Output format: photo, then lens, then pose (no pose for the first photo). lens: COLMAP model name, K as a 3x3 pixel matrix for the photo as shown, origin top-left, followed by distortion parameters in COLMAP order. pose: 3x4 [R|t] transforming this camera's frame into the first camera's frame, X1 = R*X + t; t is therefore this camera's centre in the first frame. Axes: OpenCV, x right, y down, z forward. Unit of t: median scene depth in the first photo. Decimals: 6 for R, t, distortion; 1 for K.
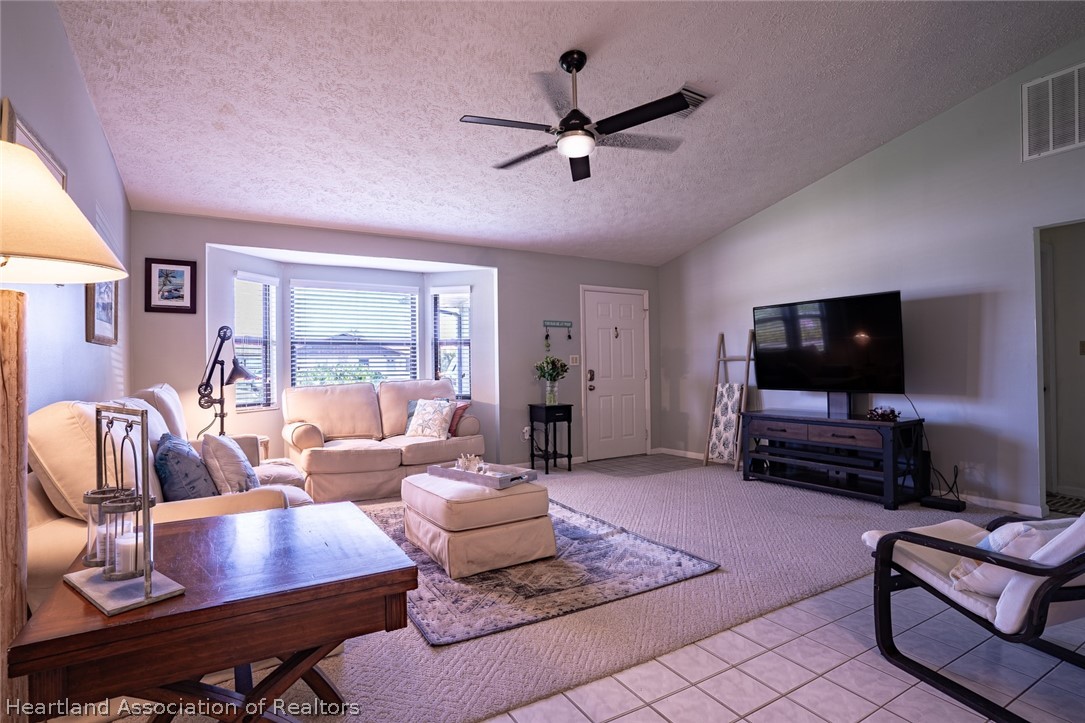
lens RADIAL K [[529.7, 0, 532.4], [0, 529.7, 367.9], [0, 0, 1]] dist [-0.074311, 0.028318]
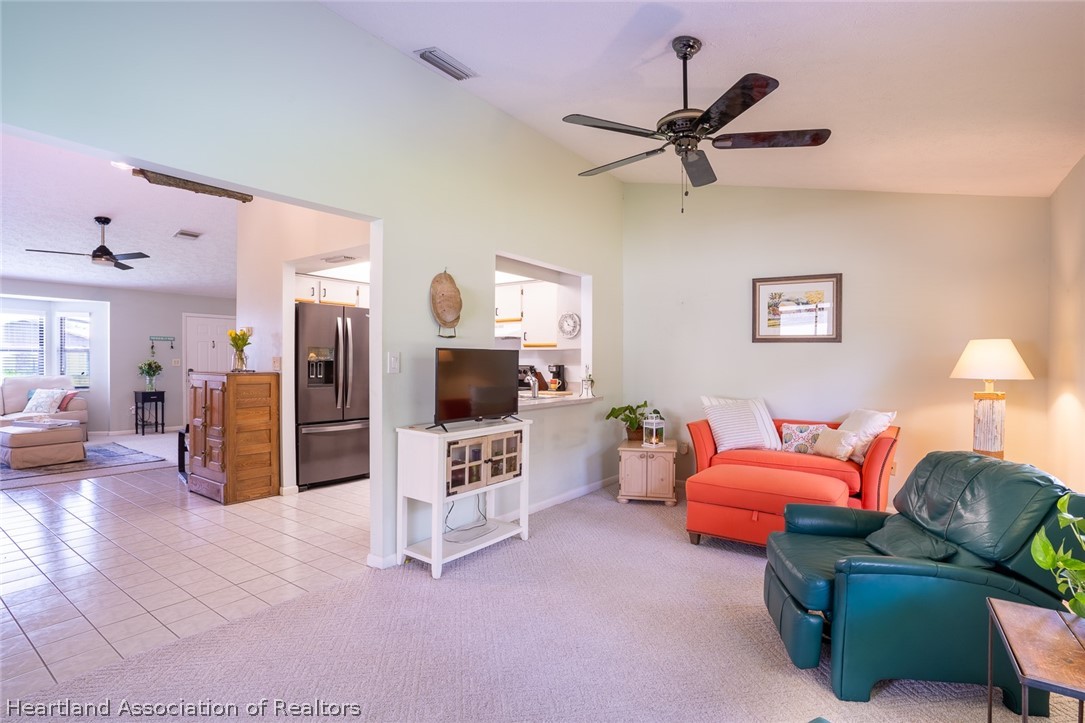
lens RADIAL K [[529.7, 0, 547.4], [0, 529.7, 365.1], [0, 0, 1]] dist [-0.074311, 0.028318]
pose [[0.905136, 0.006727, 0.425068, 0.463273], [-0.010908, 0.999913, 0.007403, -0.032907], [-0.424981, -0.011337, 0.905131, -0.880140]]
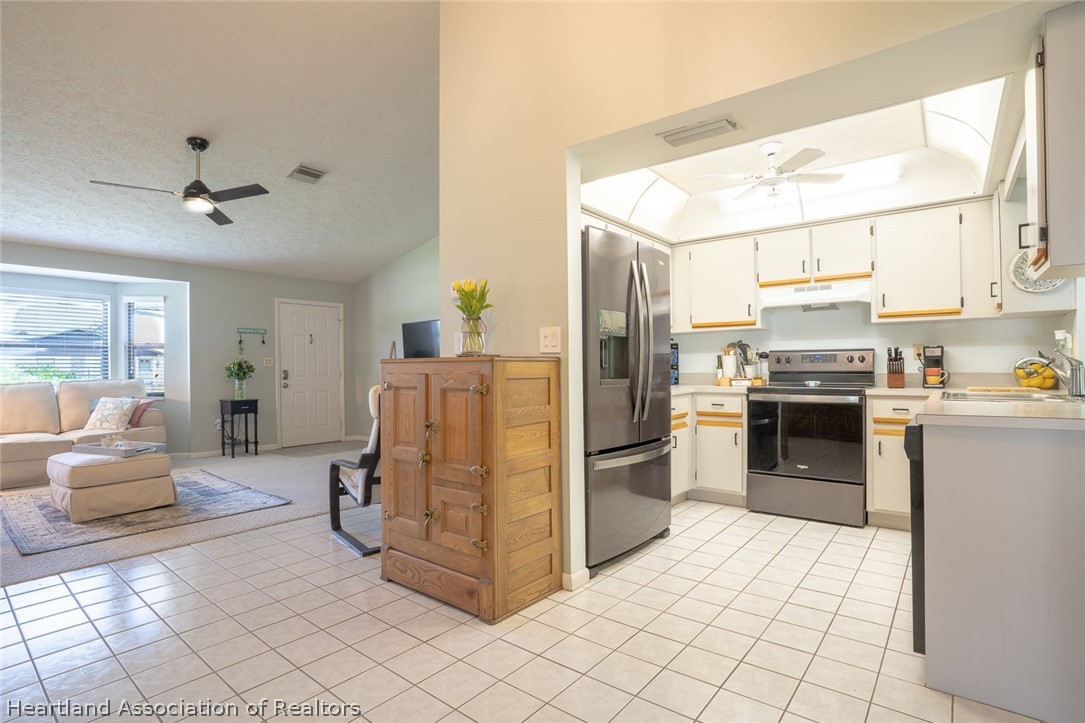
lens RADIAL K [[529.7, 0, 541.2], [0, 529.7, 366.3], [0, 0, 1]] dist [-0.074311, 0.028318]
pose [[0.930039, -0.001899, 0.367457, 0.241059], [0.003220, 0.999990, -0.002982, 0.000365], [-0.367448, 0.003957, 0.930036, -0.330233]]
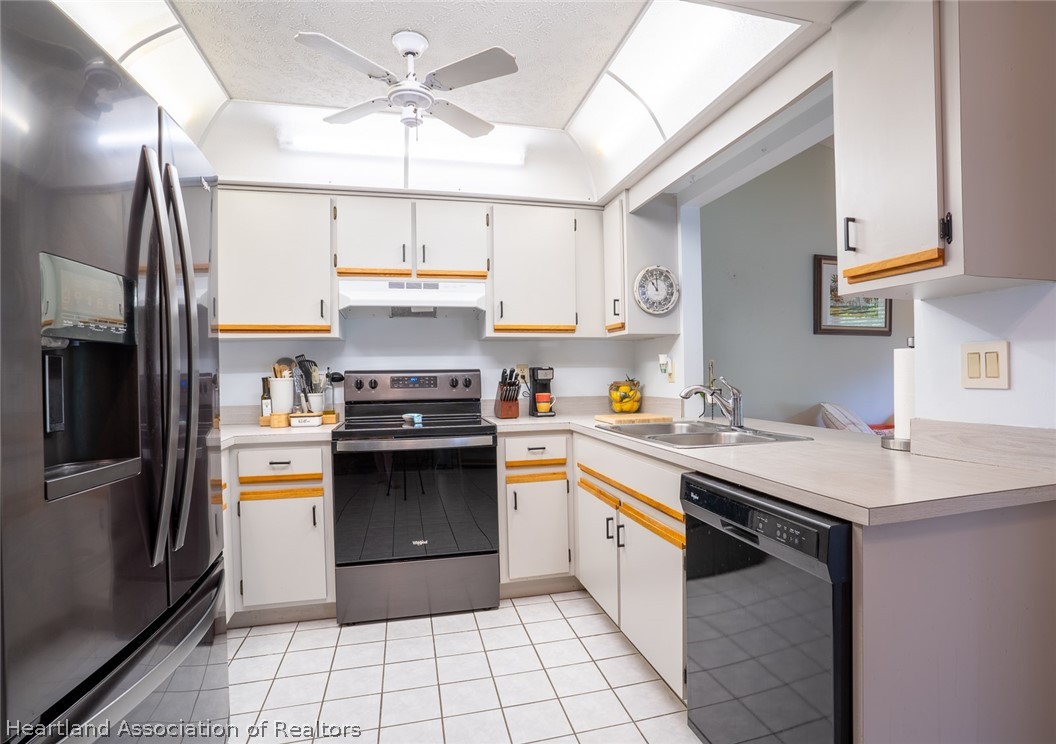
lens RADIAL K [[545.2, 0, 557.4], [0, 545.2, 377.0], [0, 0, 1]] dist [-0.061316, 0.002640]
pose [[0.242109, -0.006034, 0.970230, 0.364142], [0.011983, 0.999923, 0.003228, -0.016935], [-0.970175, 0.010845, 0.242163, -0.073555]]
